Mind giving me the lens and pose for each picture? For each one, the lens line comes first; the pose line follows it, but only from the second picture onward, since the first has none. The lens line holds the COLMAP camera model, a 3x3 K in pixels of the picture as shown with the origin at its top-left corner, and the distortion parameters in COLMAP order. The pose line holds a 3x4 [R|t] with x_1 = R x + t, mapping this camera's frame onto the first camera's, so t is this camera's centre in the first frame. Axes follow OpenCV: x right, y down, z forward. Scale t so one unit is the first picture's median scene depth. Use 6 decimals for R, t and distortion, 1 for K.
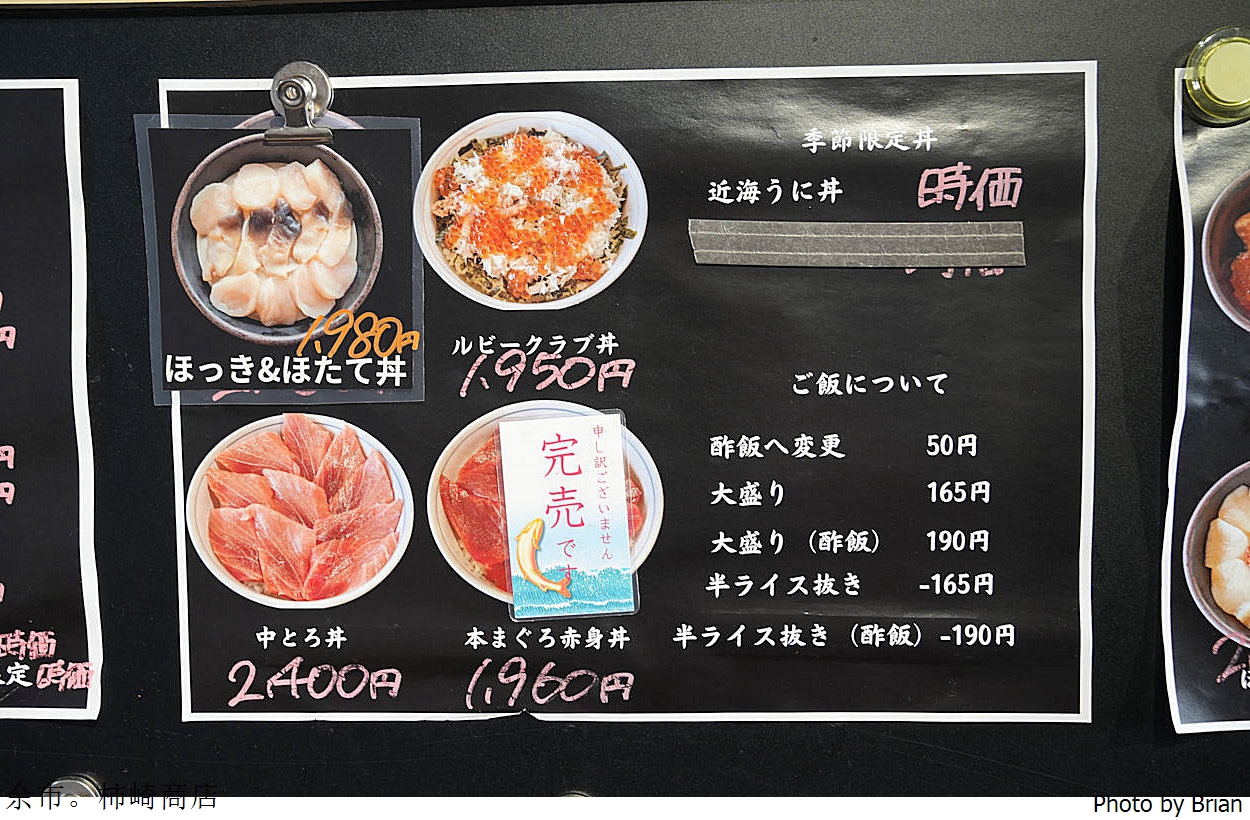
lens RADIAL K [[1213.0, 0, 625.0], [0, 1213.0, 410.0], [0, 0, 1]] dist [-0.078524, 0.177687]
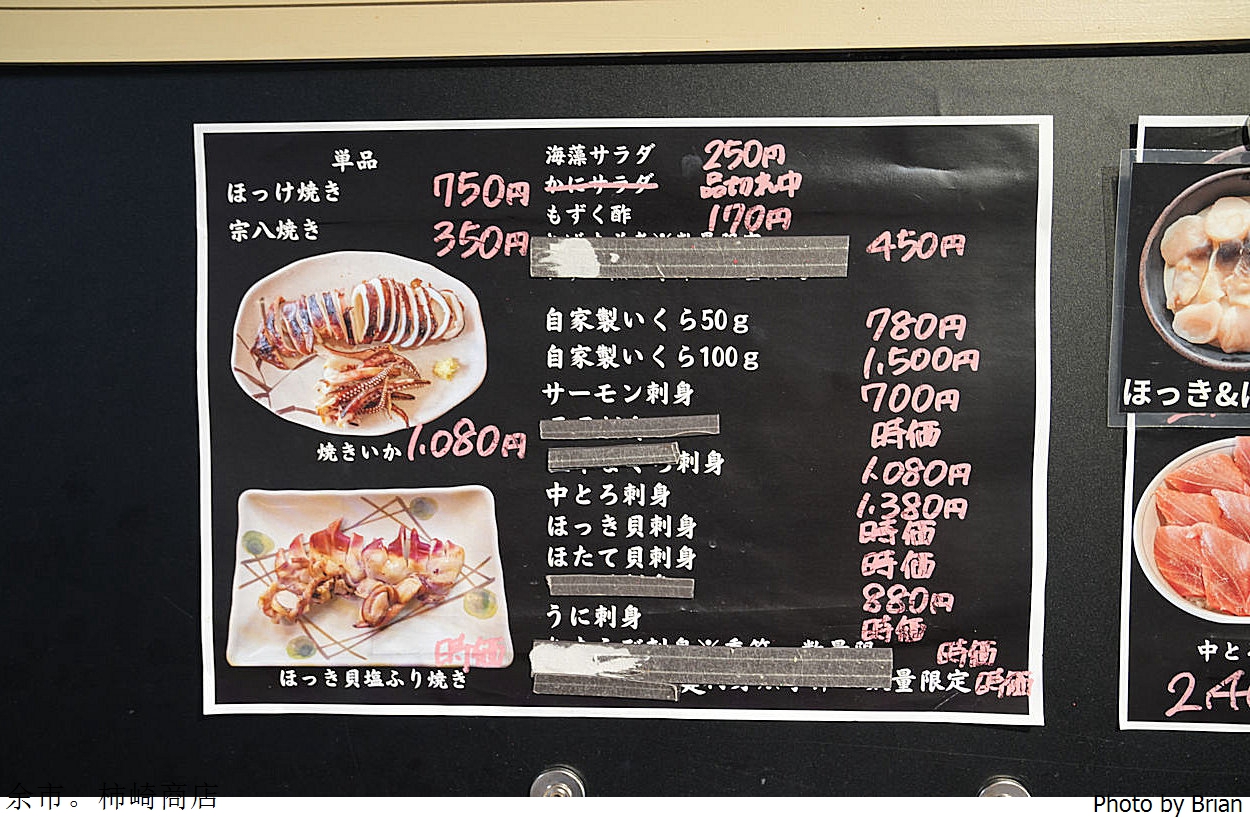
lens RADIAL K [[1213.0, 0, 625.0], [0, 1213.0, 410.0], [0, 0, 1]] dist [-0.078524, 0.177687]
pose [[0.998996, 0.013150, -0.042822, -0.775770], [-0.013181, 0.999913, -0.000444, -0.012663], [0.042813, 0.001008, 0.999083, -0.063607]]
